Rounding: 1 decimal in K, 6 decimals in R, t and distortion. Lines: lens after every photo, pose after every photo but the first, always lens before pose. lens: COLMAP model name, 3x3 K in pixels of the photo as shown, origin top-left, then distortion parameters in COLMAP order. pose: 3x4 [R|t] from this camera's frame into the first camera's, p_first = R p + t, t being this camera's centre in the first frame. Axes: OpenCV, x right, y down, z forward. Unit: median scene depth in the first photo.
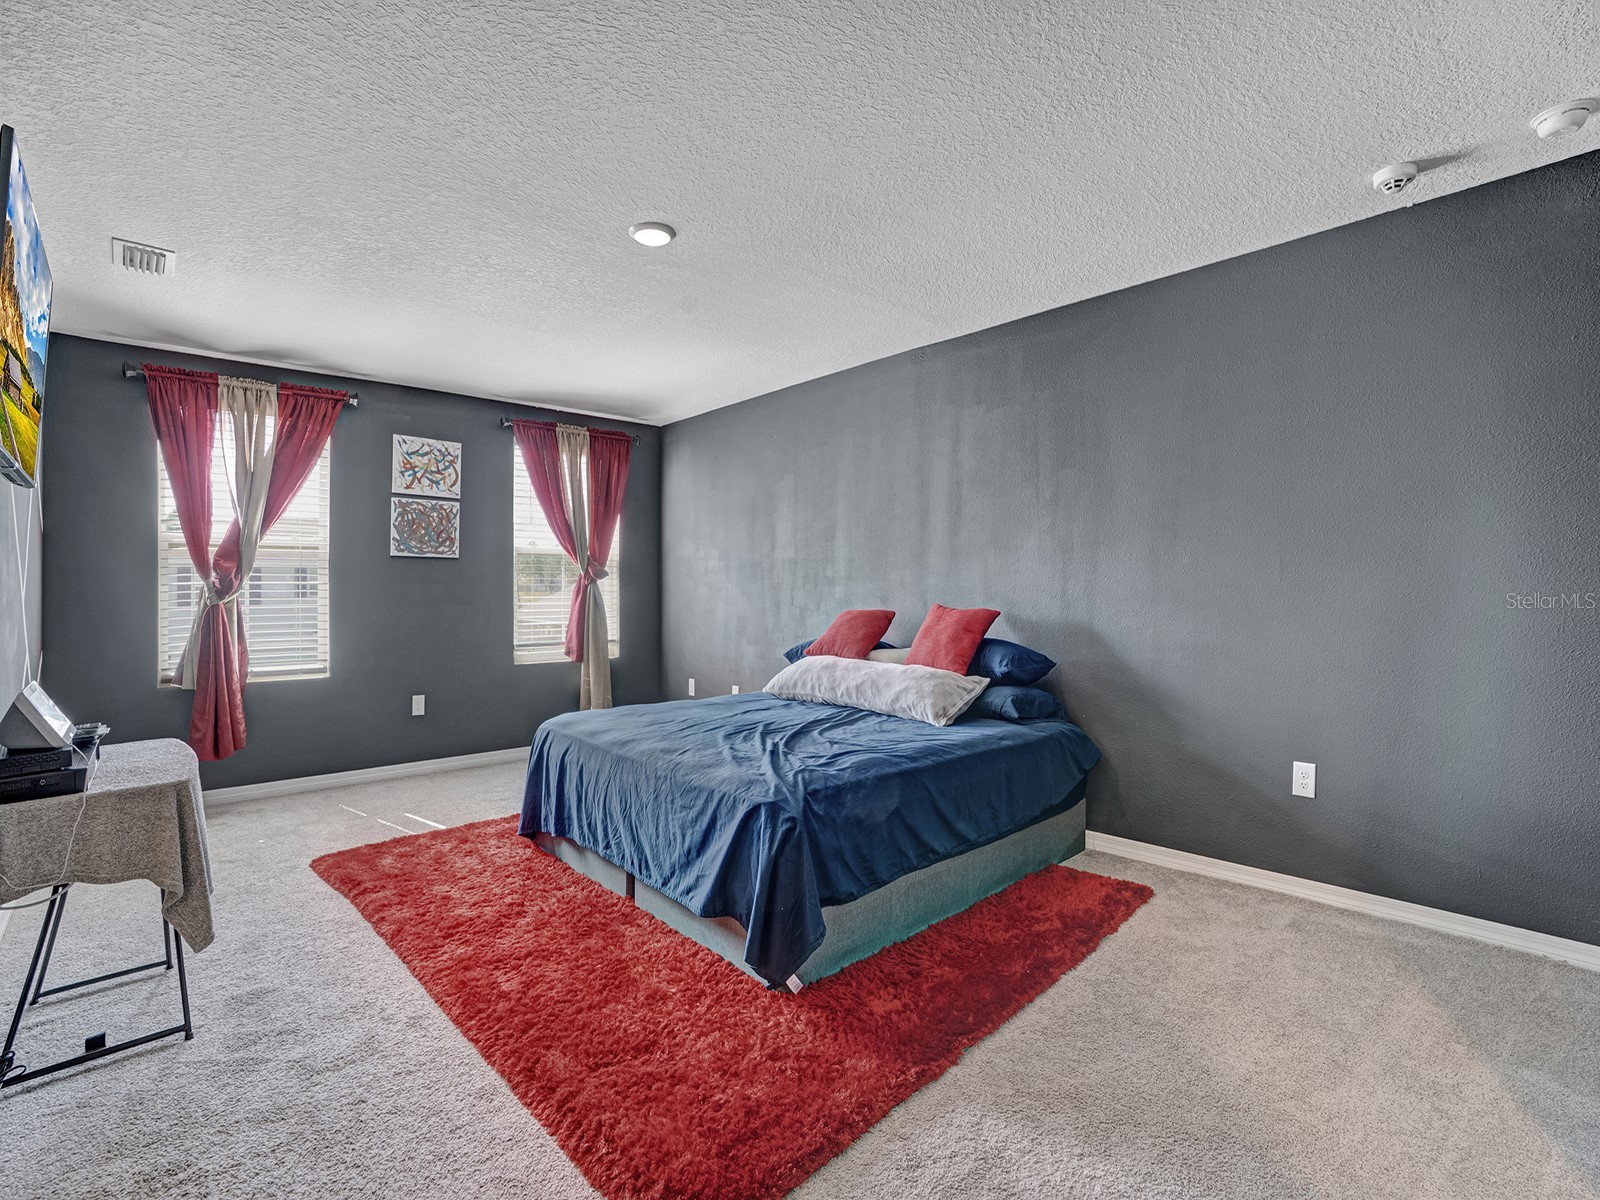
lens RADIAL K [[740.7, 0, 802.4], [0, 740.7, 604.4], [0, 0, 1]] dist [-0.044288, 0.006629]
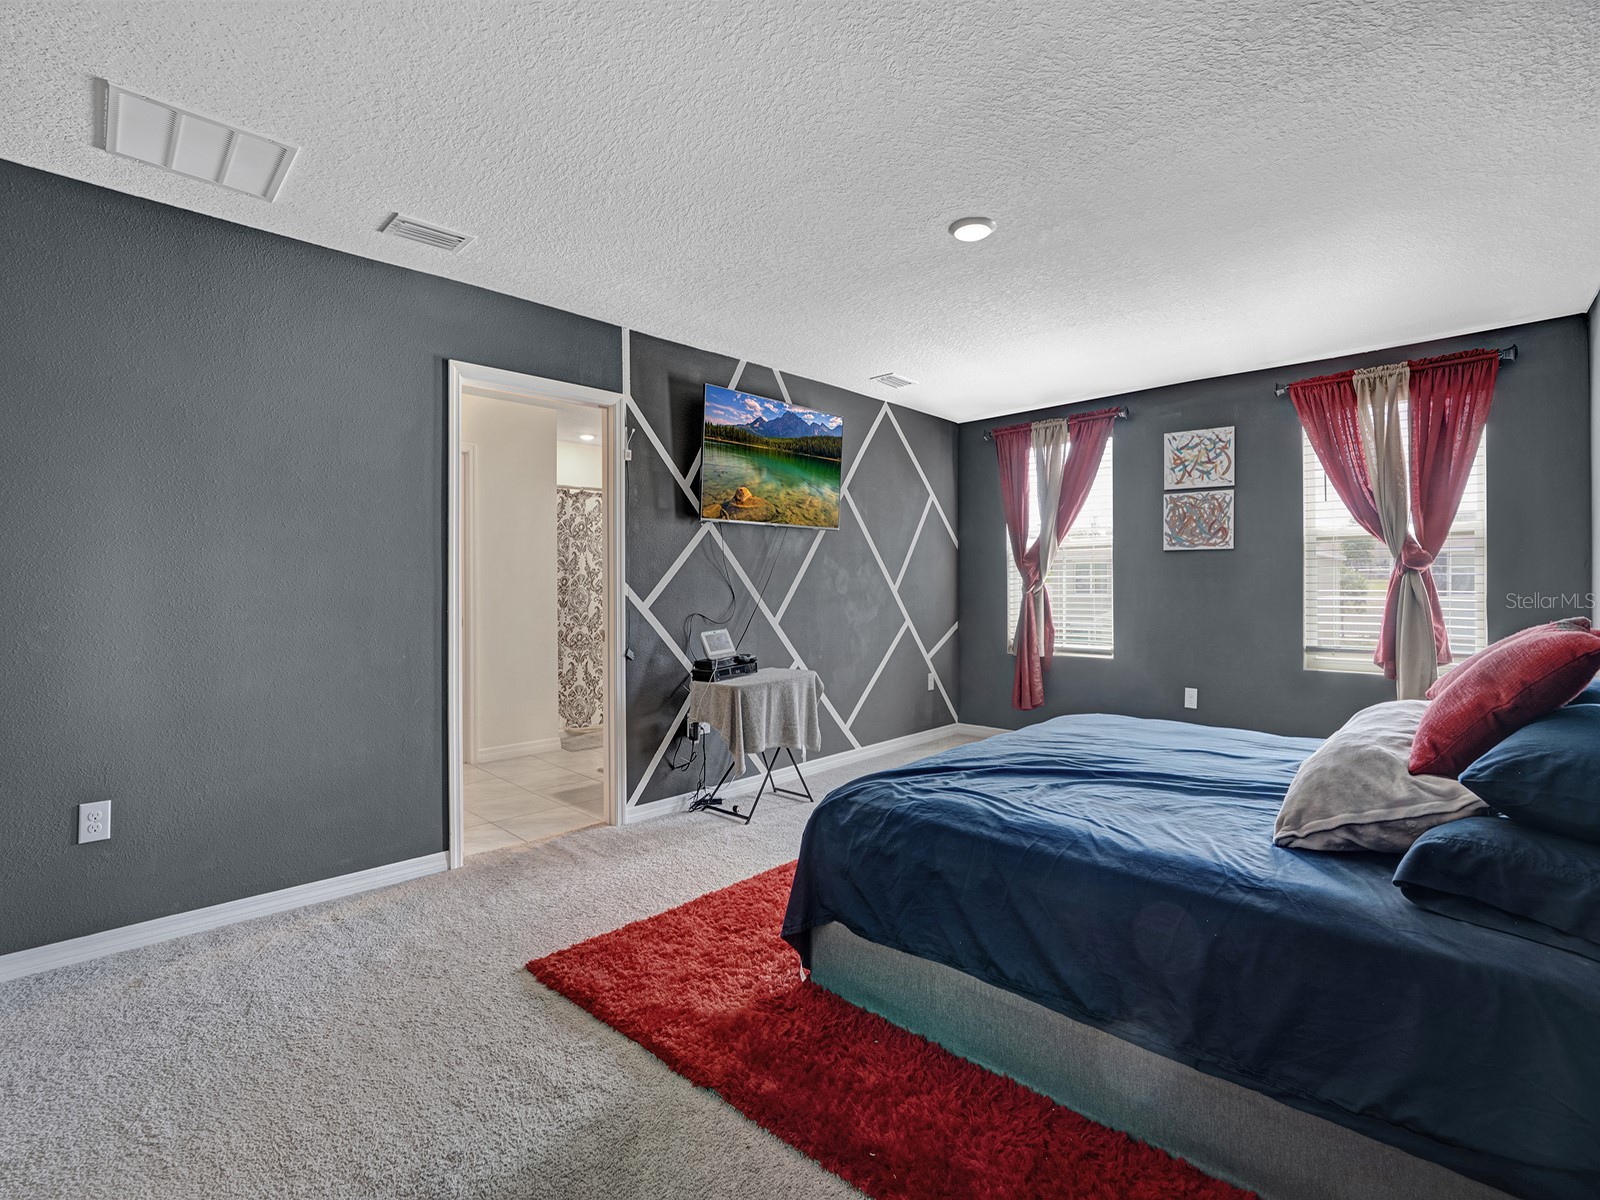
lens RADIAL K [[740.7, 0, 803.5], [0, 740.7, 589.7], [0, 0, 1]] dist [-0.044288, 0.006629]
pose [[0.080304, 0.008799, -0.996732, 0.433408], [-0.013532, 0.999879, 0.007737, -0.011013], [0.996679, 0.012867, 0.080413, 0.391736]]
